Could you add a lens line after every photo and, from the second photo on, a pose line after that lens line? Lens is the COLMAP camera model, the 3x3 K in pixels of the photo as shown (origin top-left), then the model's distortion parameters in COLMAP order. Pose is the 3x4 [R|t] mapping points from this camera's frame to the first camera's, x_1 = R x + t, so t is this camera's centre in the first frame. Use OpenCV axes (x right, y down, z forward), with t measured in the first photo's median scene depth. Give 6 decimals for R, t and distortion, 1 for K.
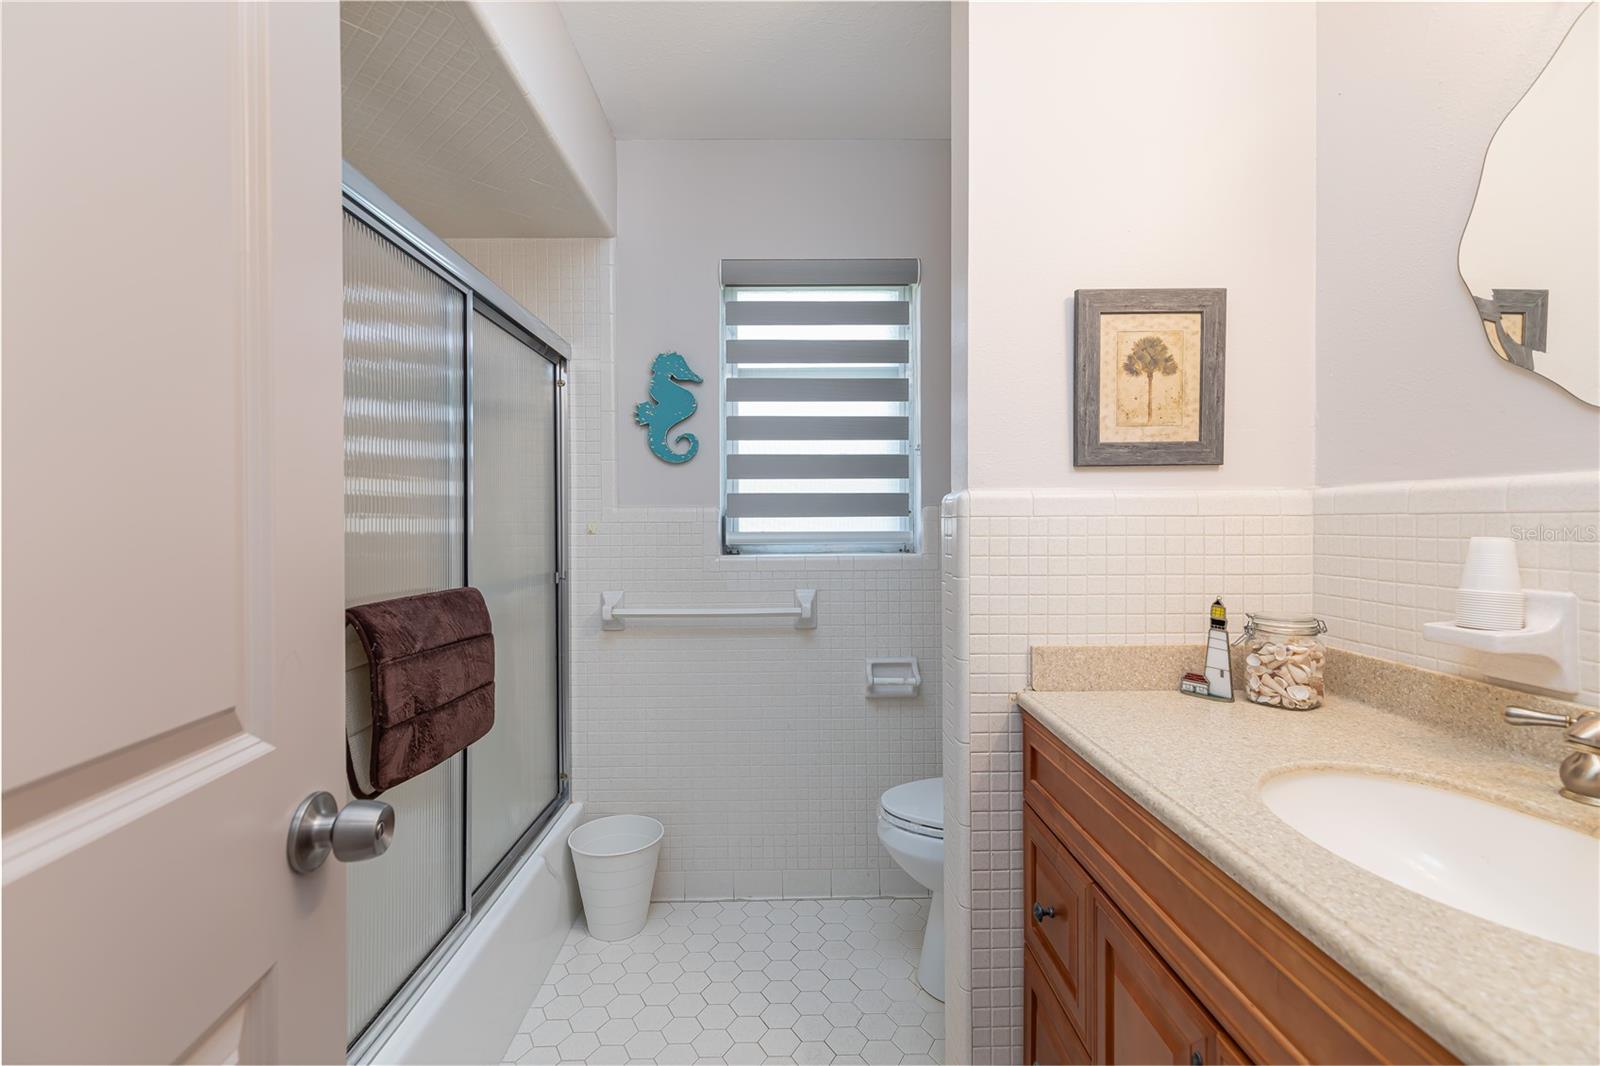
lens RADIAL K [[719.3, 0, 791.4], [0, 719.3, 528.4], [0, 0, 1]] dist [0.003489, -0.000746]
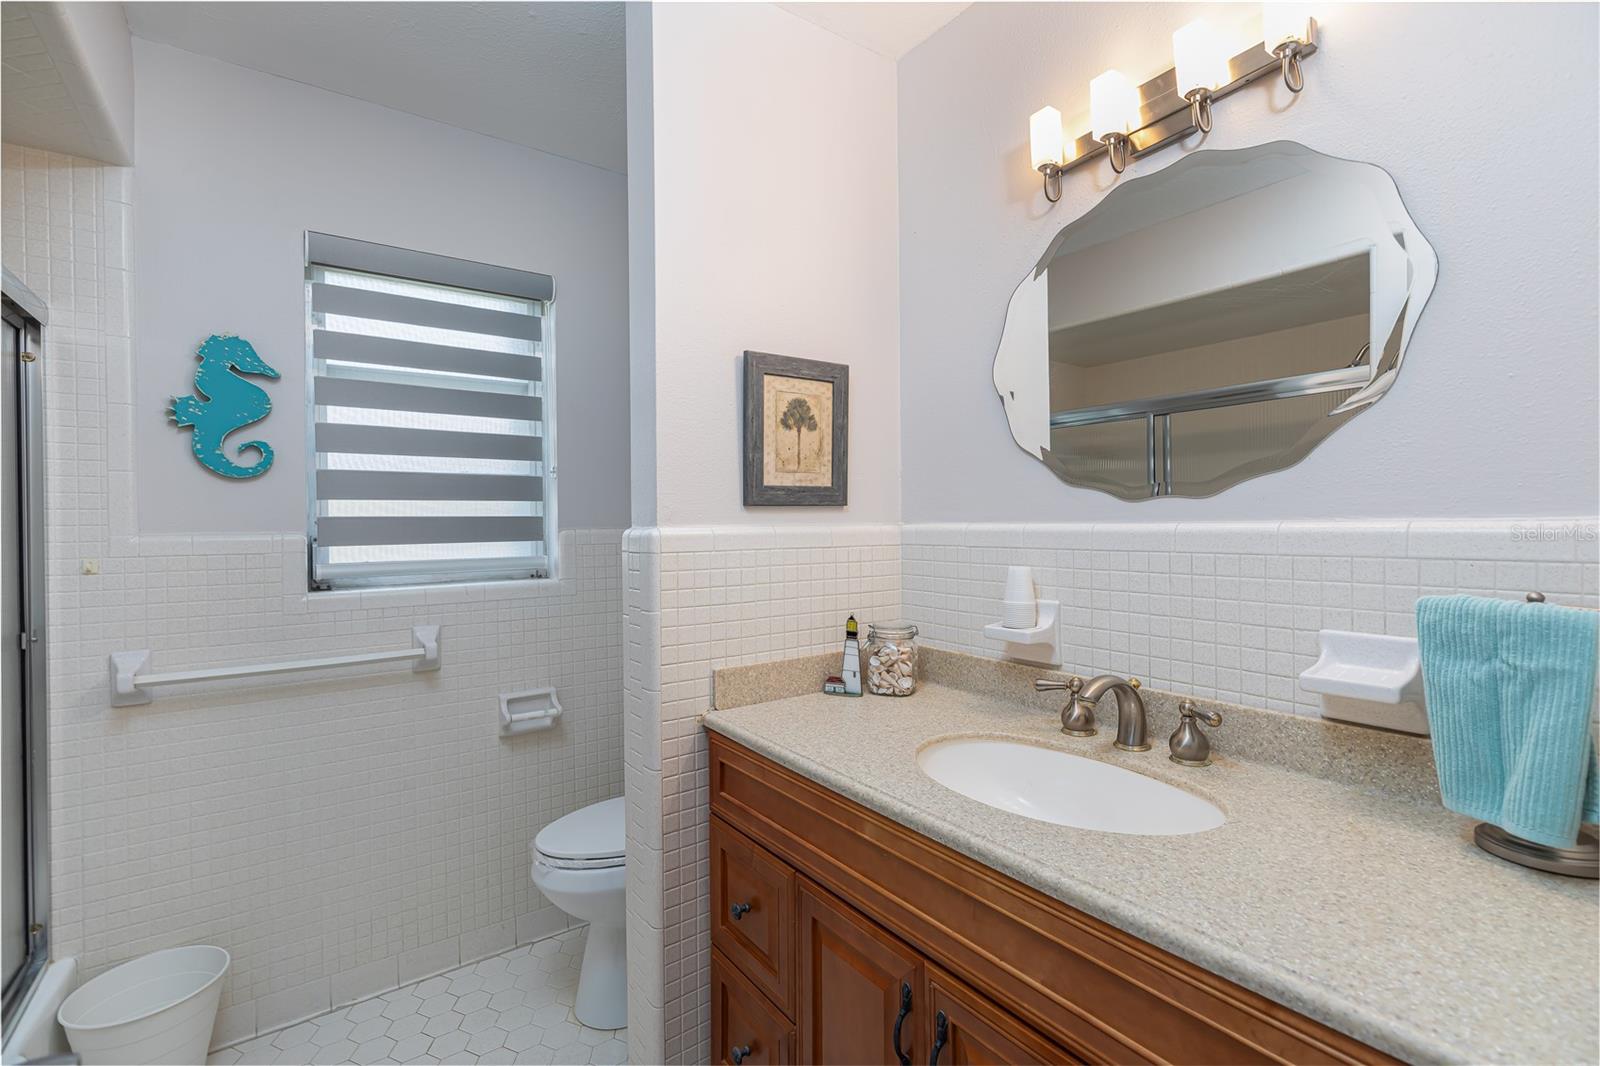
lens RADIAL K [[719.3, 0, 791.4], [0, 719.3, 528.4], [0, 0, 1]] dist [0.003489, -0.000746]
pose [[0.821934, -0.008442, 0.569520, -0.190380], [0.010986, 0.999939, -0.001033, -0.049095], [-0.569477, 0.007106, 0.821977, 0.030967]]
